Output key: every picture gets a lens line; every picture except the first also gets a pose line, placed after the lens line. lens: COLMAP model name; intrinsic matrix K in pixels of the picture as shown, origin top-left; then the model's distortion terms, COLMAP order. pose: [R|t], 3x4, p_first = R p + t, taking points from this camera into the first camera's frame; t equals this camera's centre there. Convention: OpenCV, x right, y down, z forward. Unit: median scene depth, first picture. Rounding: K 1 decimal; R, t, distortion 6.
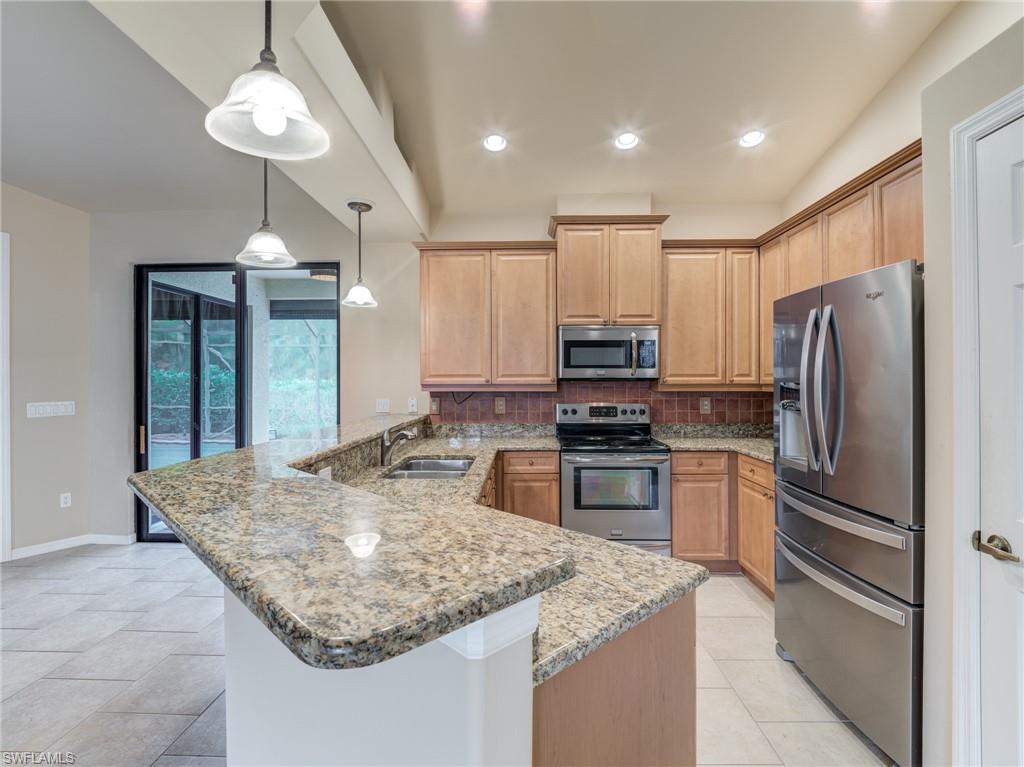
lens RADIAL K [[505.4, 0, 512.9], [0, 505.4, 379.1], [0, 0, 1]] dist [0.003626, -0.014599]
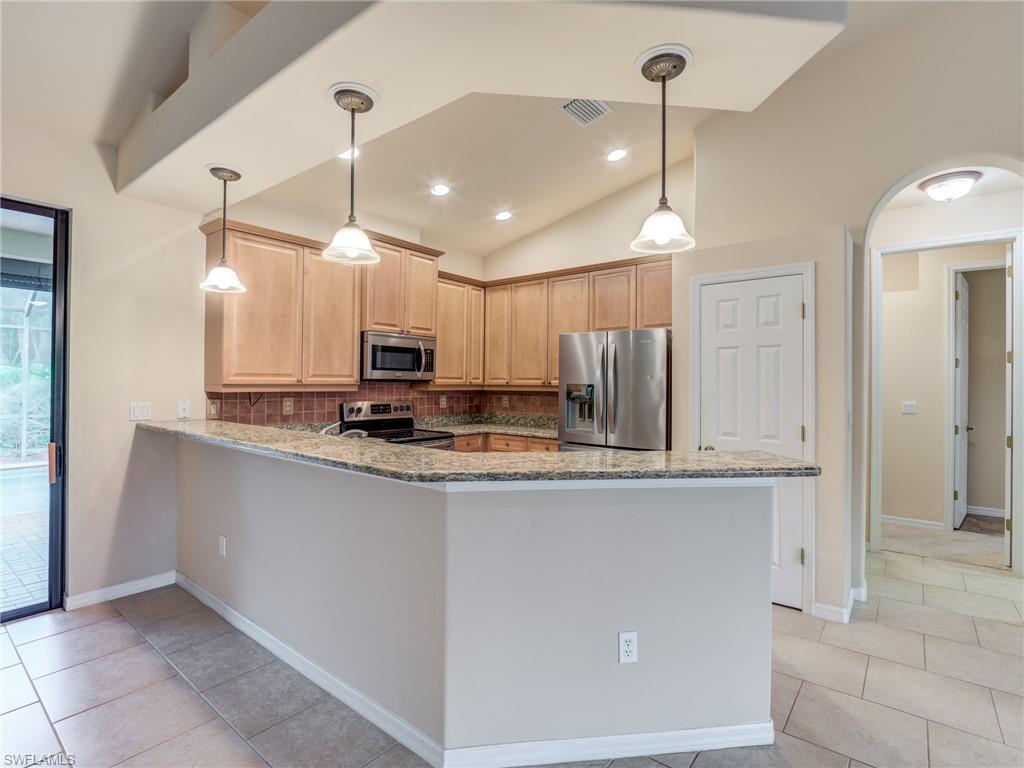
lens RADIAL K [[505.4, 0, 512.9], [0, 505.4, 379.6], [0, 0, 1]] dist [0.003626, -0.014599]
pose [[0.603895, 0.011505, 0.796981, -0.579986], [-0.013184, 0.999903, -0.004445, 0.000010], [-0.796955, -0.007824, 0.603988, 0.087132]]
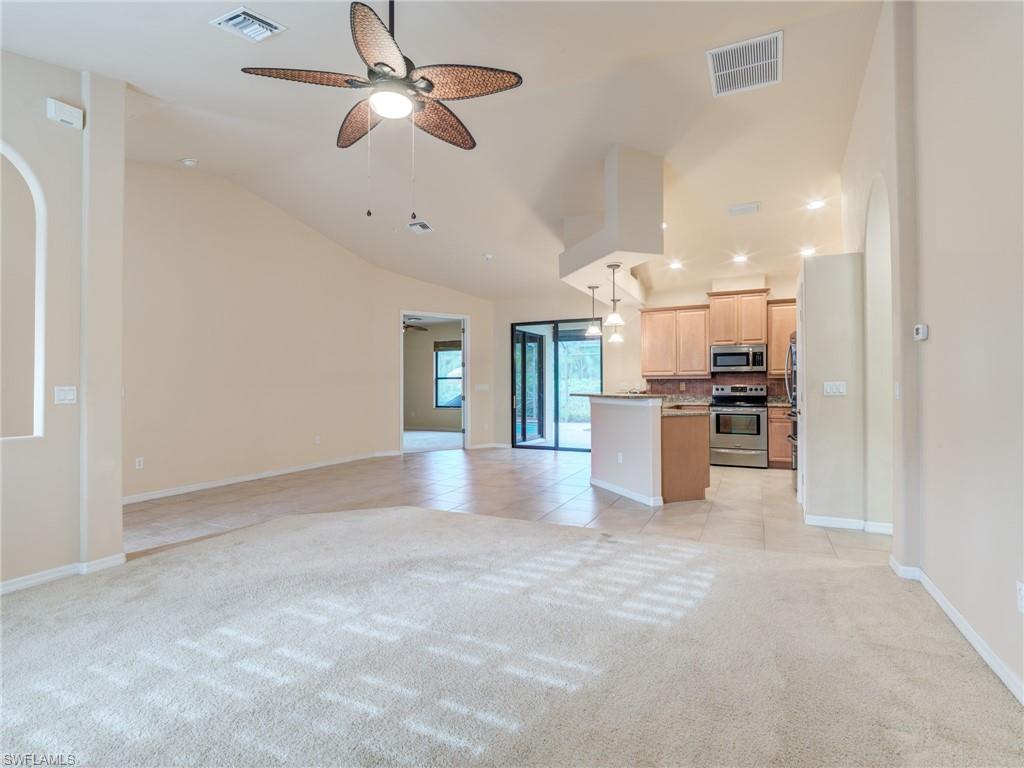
lens RADIAL K [[508.2, 0, 512.9], [0, 508.2, 378.9], [0, 0, 1]] dist [0.005031, -0.017479]
pose [[0.911032, -0.005171, -0.412303, 0.205322], [0.003453, 0.999982, -0.004910, 0.033803], [0.412321, 0.003050, 0.911034, -1.172436]]
